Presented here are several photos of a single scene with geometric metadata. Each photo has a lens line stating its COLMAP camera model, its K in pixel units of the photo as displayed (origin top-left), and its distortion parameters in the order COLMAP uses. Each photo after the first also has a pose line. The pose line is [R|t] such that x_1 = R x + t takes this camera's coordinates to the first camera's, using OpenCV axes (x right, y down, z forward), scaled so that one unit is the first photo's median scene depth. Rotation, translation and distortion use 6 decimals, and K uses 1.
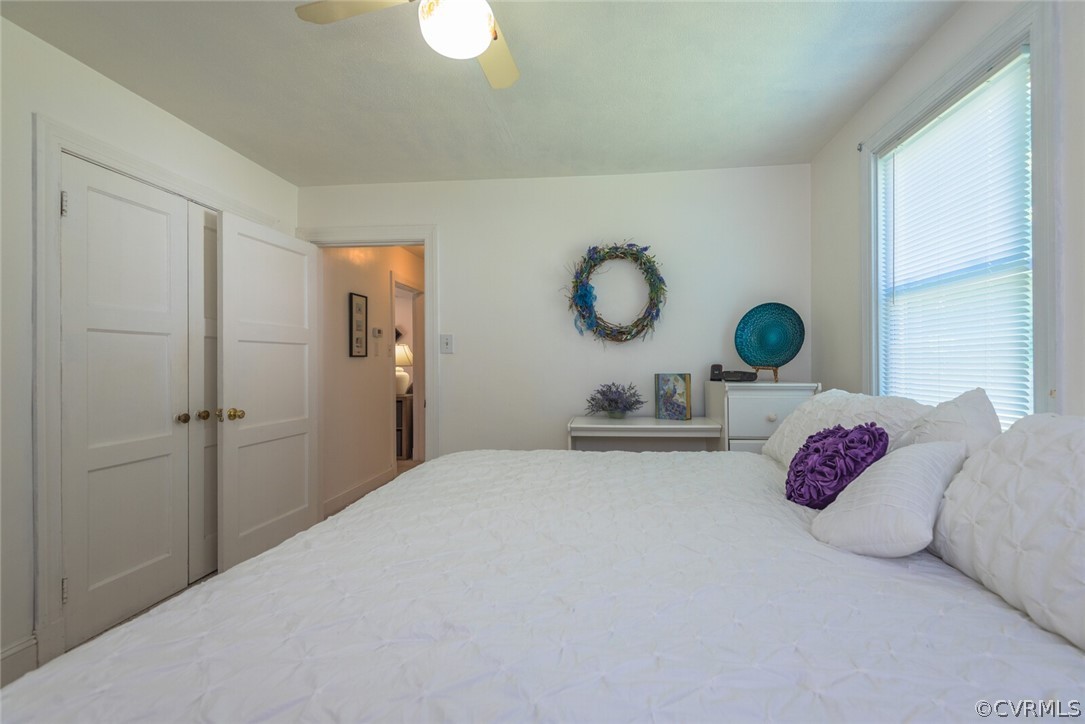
lens RADIAL K [[497.5, 0, 545.6], [0, 497.5, 366.1], [0, 0, 1]] dist [0.026385, -0.015806]
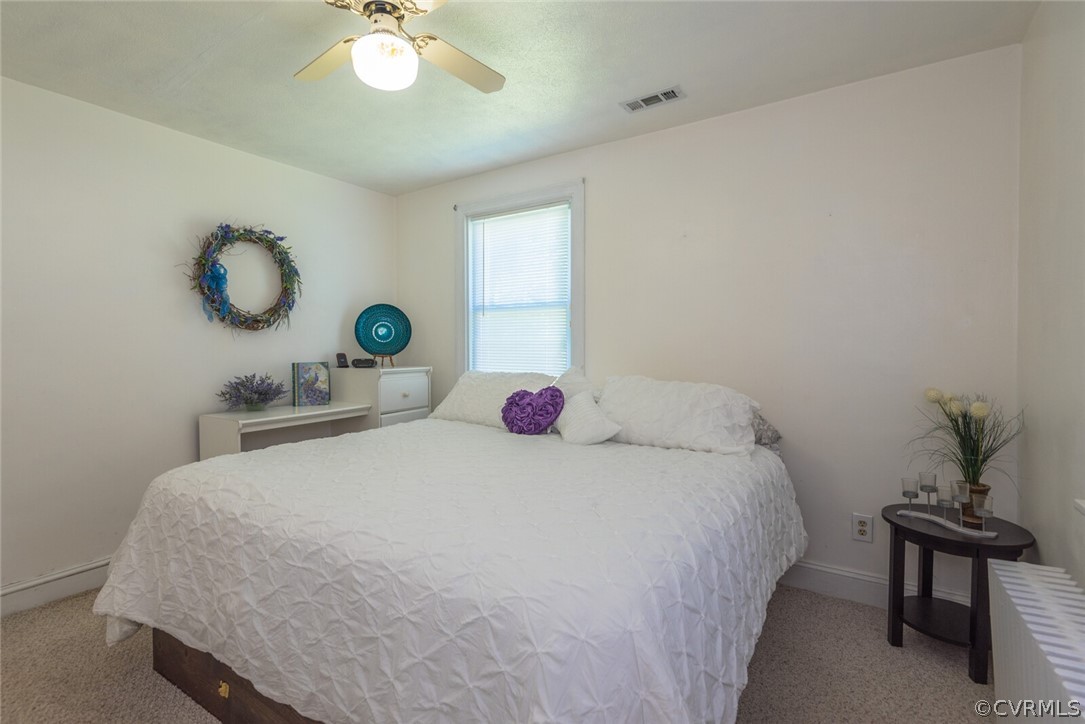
lens RADIAL K [[497.5, 0, 541.8], [0, 497.5, 358.9], [0, 0, 1]] dist [0.026385, -0.015806]
pose [[0.453226, -0.020422, 0.891162, -0.464336], [0.000016, 0.999738, 0.022902, -0.016518], [-0.891396, -0.010366, 0.453107, 0.075259]]
